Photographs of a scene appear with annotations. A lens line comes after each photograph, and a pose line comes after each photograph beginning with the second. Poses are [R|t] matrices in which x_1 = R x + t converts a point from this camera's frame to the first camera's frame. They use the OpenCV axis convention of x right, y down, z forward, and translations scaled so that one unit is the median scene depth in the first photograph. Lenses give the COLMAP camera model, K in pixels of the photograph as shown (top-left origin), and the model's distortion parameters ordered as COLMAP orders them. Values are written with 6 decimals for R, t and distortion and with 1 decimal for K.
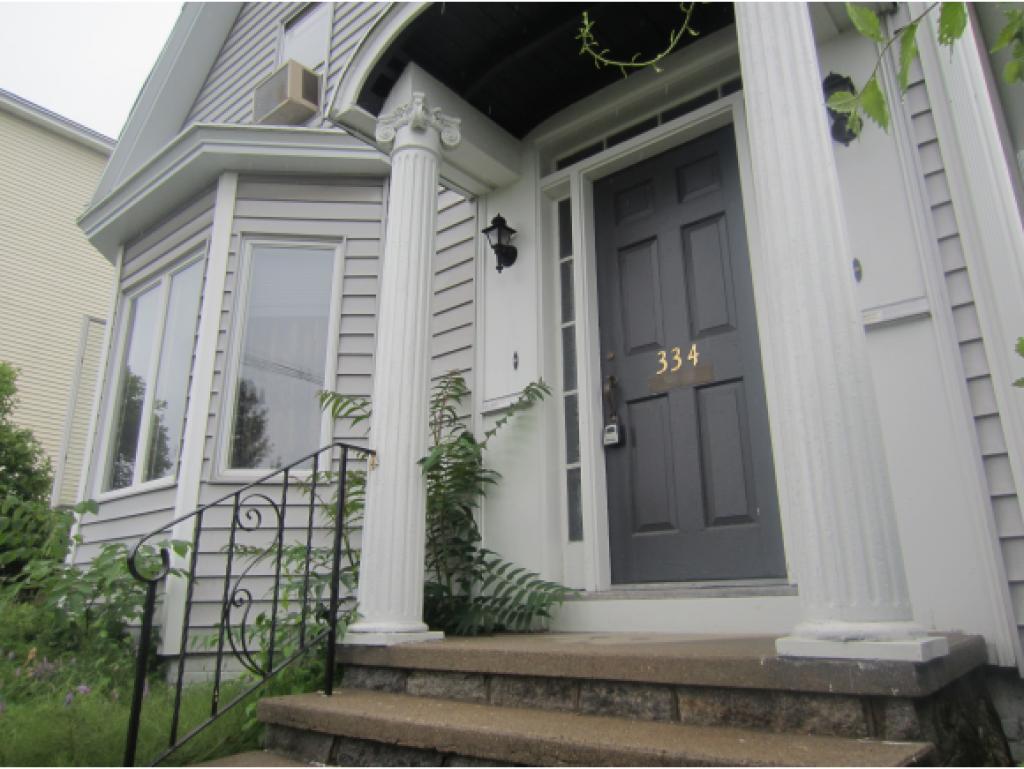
lens RADIAL K [[733.1, 0, 512.0], [0, 733.1, 384.5], [0, 0, 1]] dist [-0.016706, 0.001717]
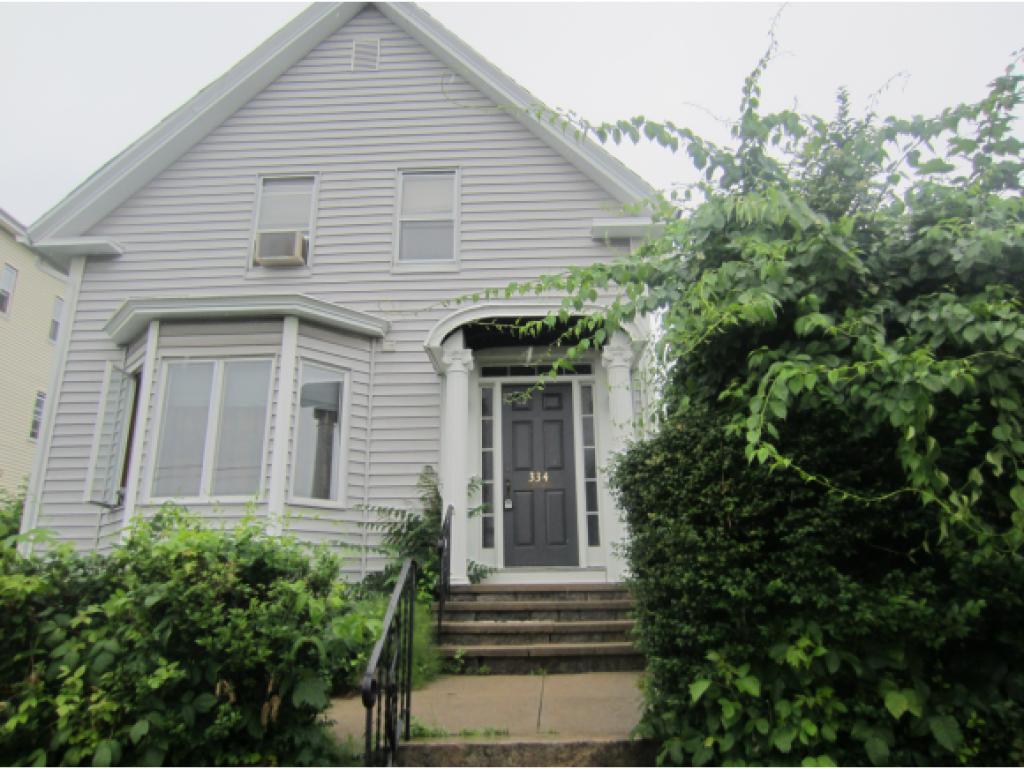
lens RADIAL K [[733.1, 0, 512.0], [0, 733.1, 384.5], [0, 0, 1]] dist [-0.016706, 0.001717]
pose [[0.795333, 0.182645, 0.578002, -1.348185], [-0.172348, 0.982309, -0.073251, -0.147105], [-0.581156, -0.041358, 0.812741, -0.957606]]
